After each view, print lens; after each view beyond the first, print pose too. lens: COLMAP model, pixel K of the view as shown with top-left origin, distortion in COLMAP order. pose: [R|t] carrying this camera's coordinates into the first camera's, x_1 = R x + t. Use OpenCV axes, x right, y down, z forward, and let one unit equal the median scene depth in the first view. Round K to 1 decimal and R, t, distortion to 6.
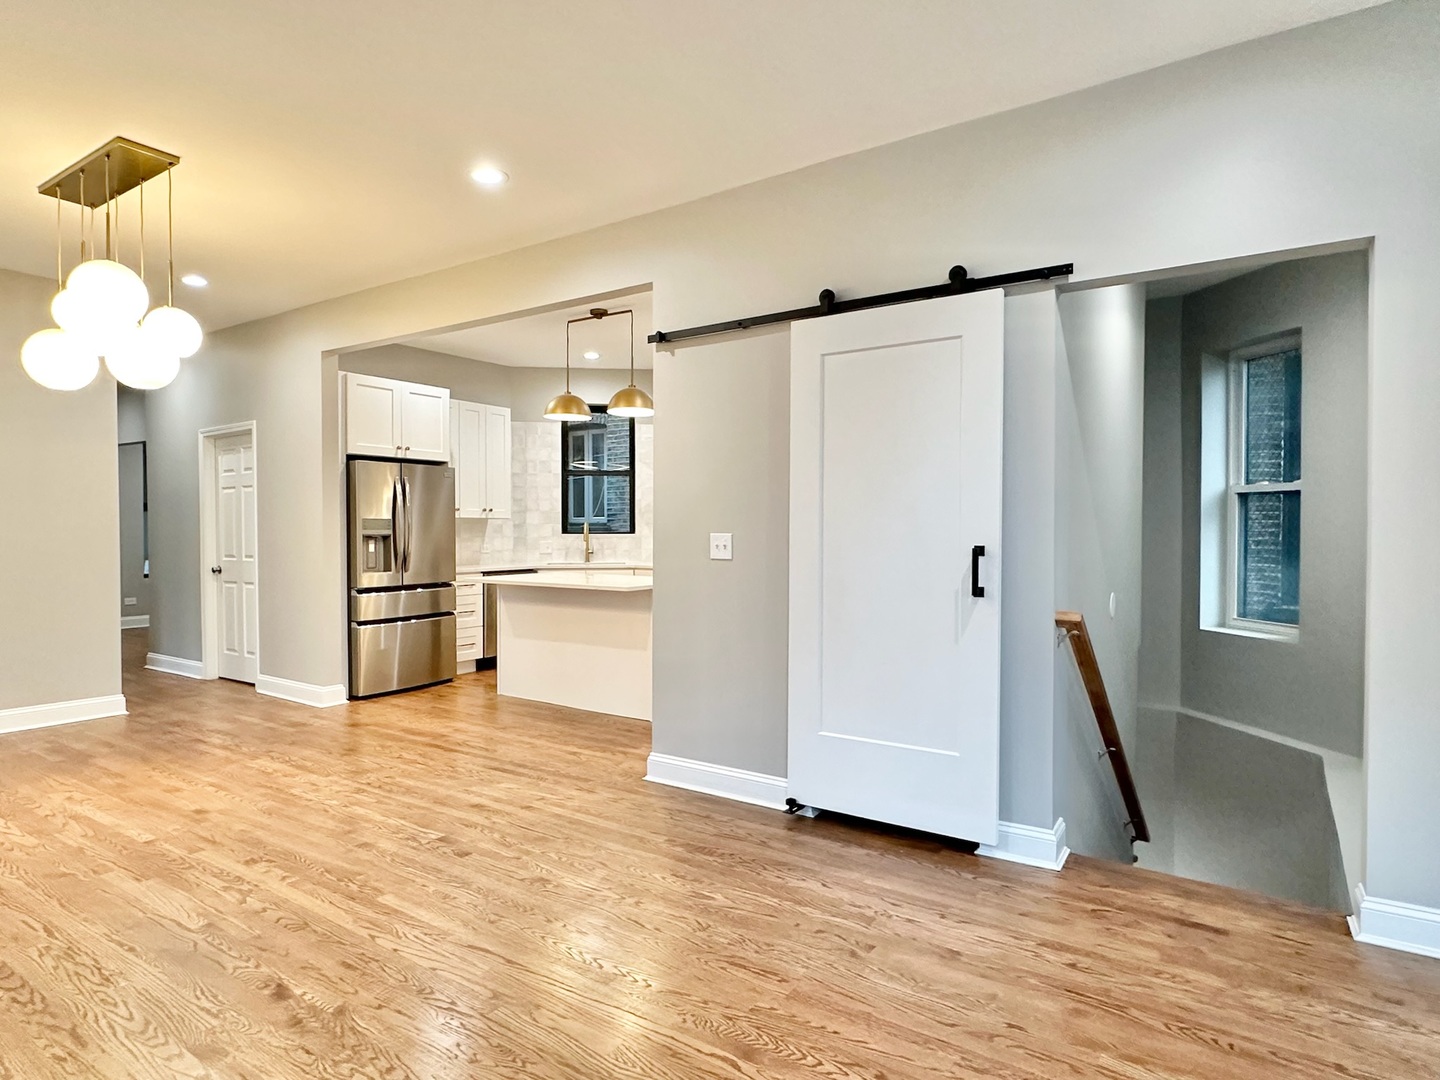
lens RADIAL K [[818.5, 0, 719.7], [0, 818.5, 546.6], [0, 0, 1]] dist [-0.001111, -0.002016]
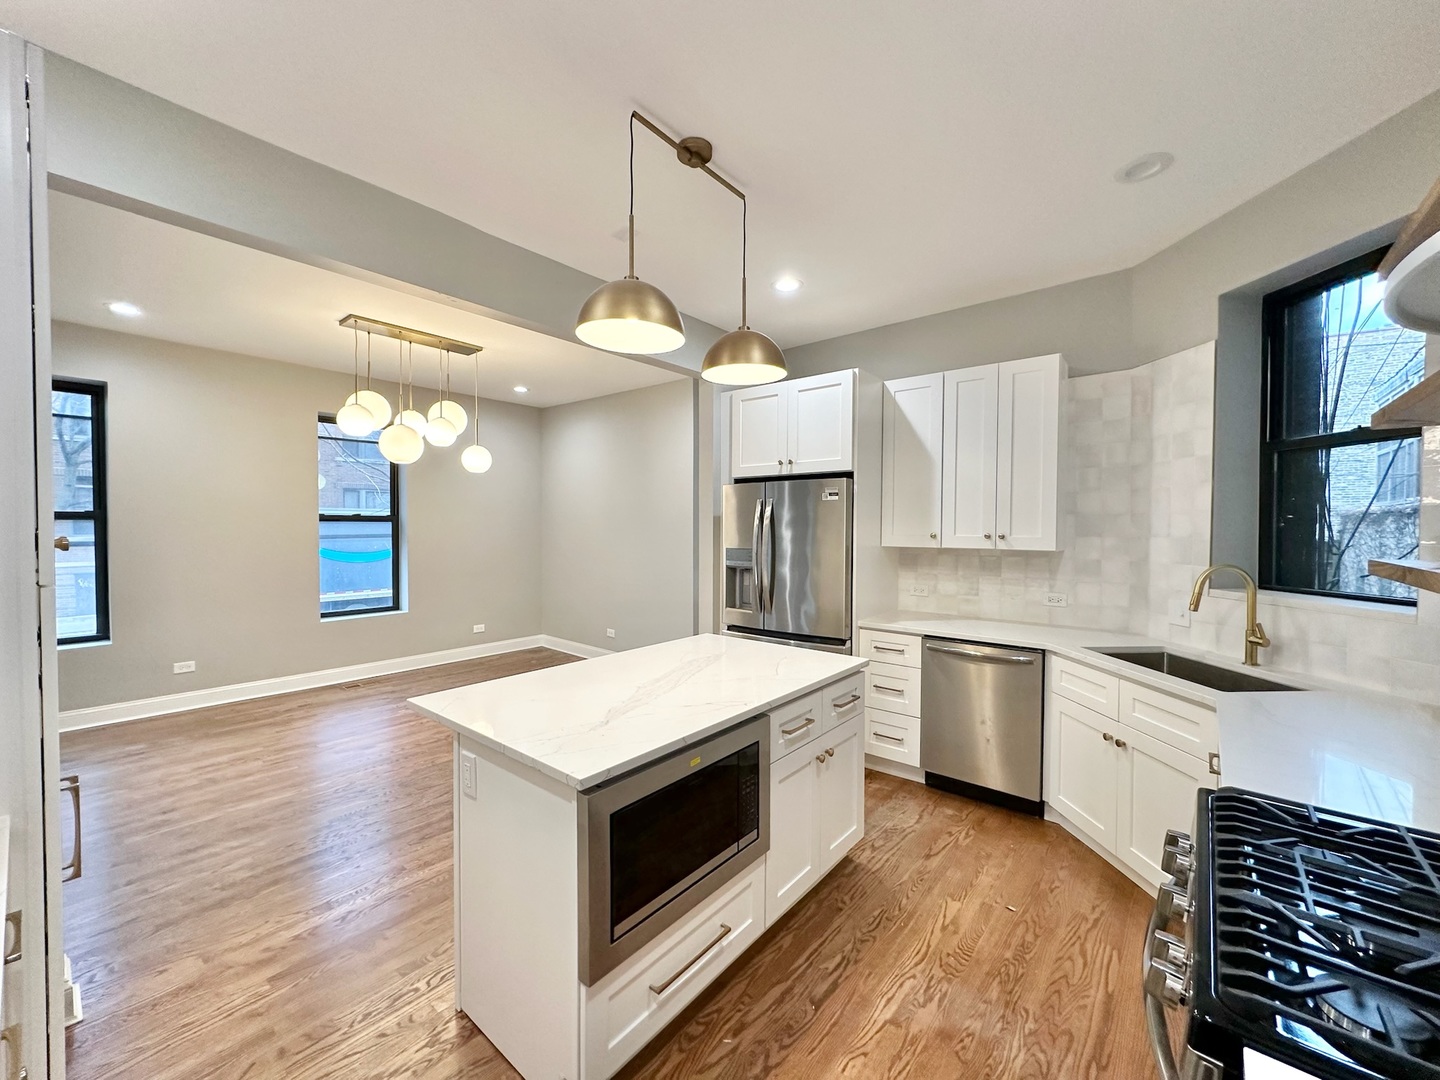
lens RADIAL K [[576.7, 0, 726.2], [0, 576.7, 539.2], [0, 0, 1]] dist [-0.004443, -0.000147]
pose [[-0.096296, 0.027009, -0.994986, 0.179912], [-0.025364, 0.999241, 0.029580, -0.055733], [0.995029, 0.028085, -0.095538, 0.938266]]
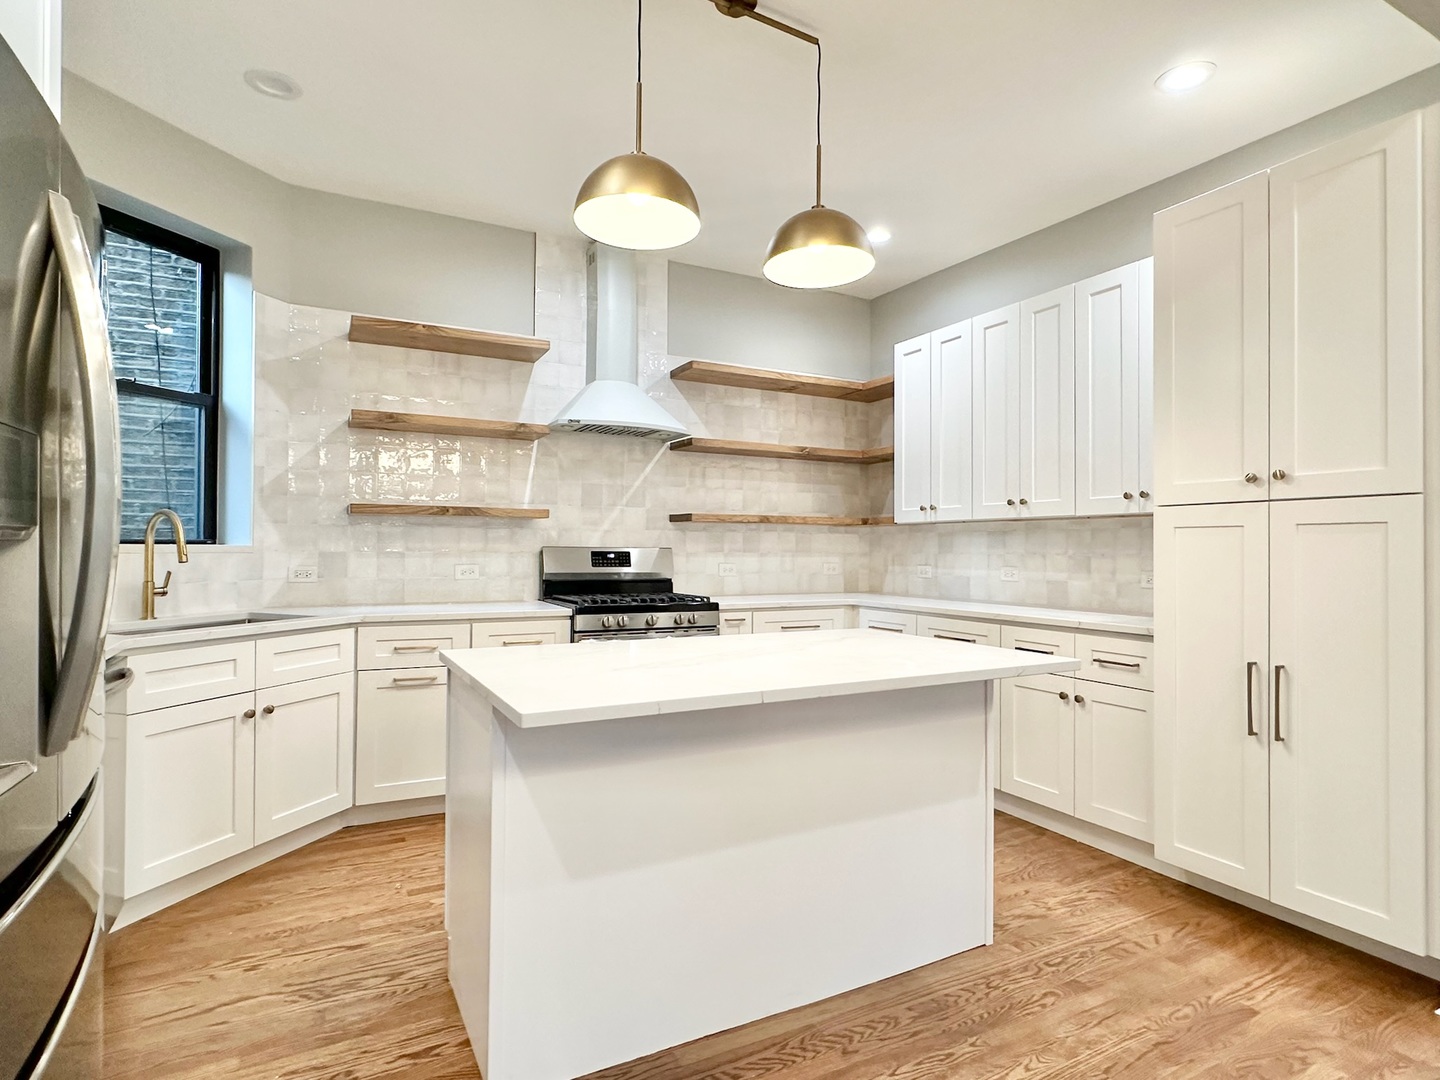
lens RADIAL K [[766.9, 0, 718.2], [0, 766.9, 542.4], [0, 0, 1]] dist [-0.008277, 0.000420]
pose [[0.466878, 0.007164, 0.884293, -0.429110], [0.015134, 0.999756, -0.016090, -0.007867], [-0.884192, 0.020895, 0.466655, 0.738664]]
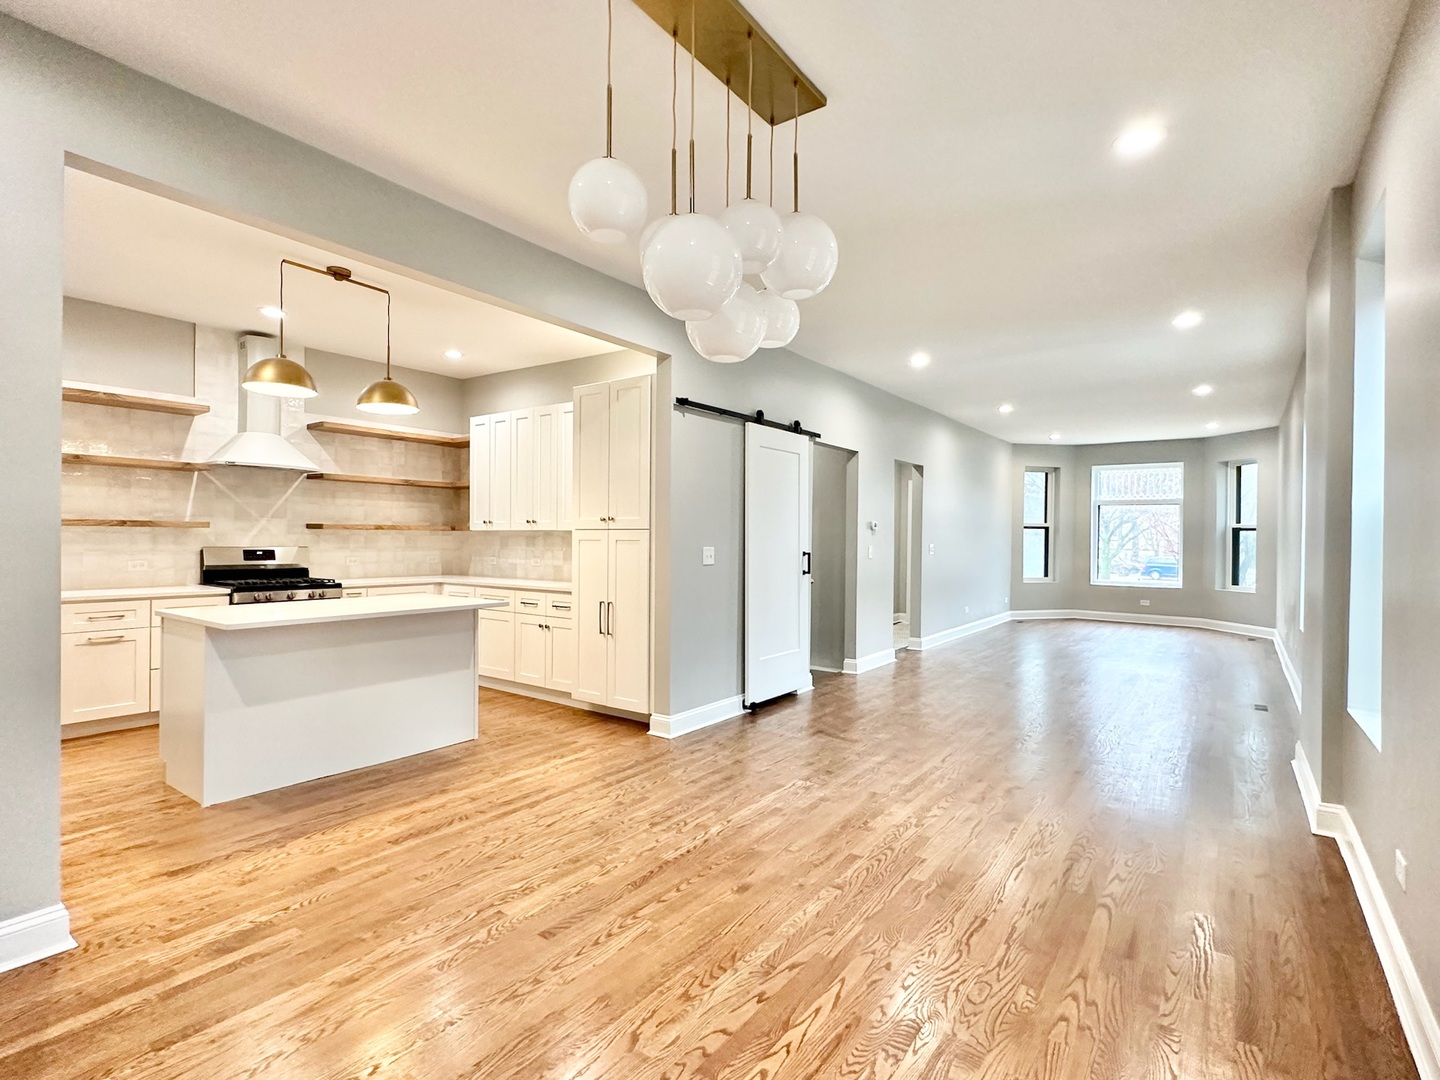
lens RADIAL K [[708.8, 0, 720.6], [0, 708.8, 543.9], [0, 0, 1]] dist [0.000566, 0.000060]
pose [[0.033809, -0.012138, 0.999355, -0.734022], [0.013013, 0.999847, 0.011704, -0.021326], [-0.999344, 0.012609, 0.033962, 0.535614]]
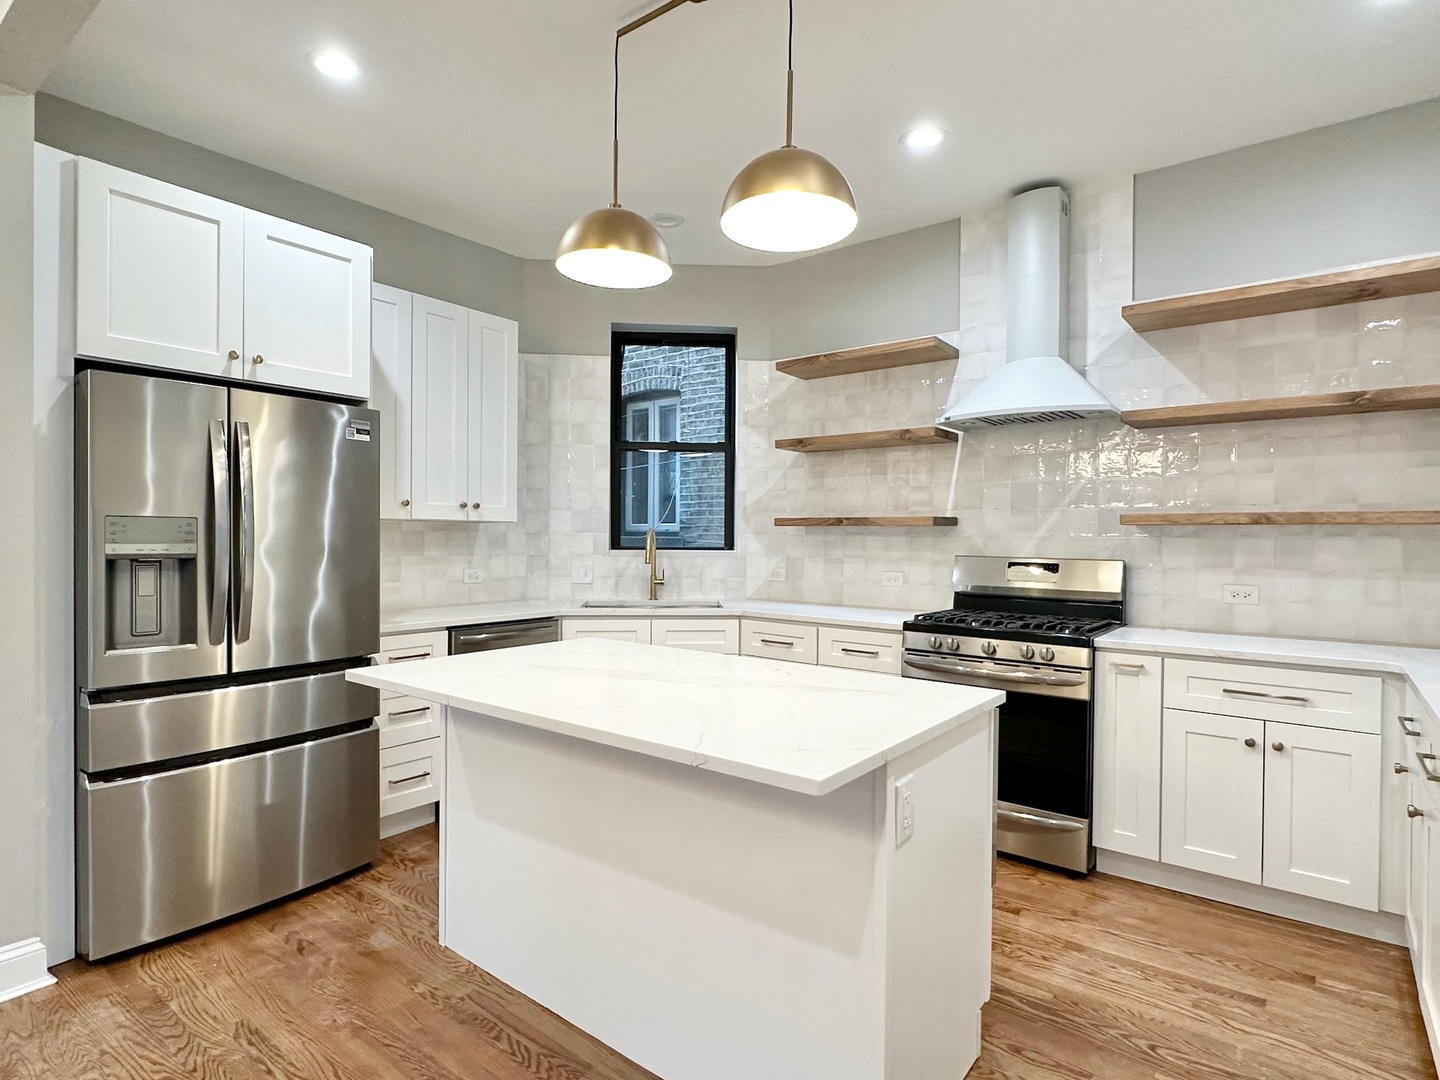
lens RADIAL K [[766.9, 0, 716.2], [0, 766.9, 543.3], [0, 0, 1]] dist [-0.008277, 0.000420]
pose [[0.997417, 0.008041, -0.071372, -0.097684], [-0.009190, 0.999833, -0.015785, -0.014996], [0.071234, 0.016400, 0.997325, 0.573140]]
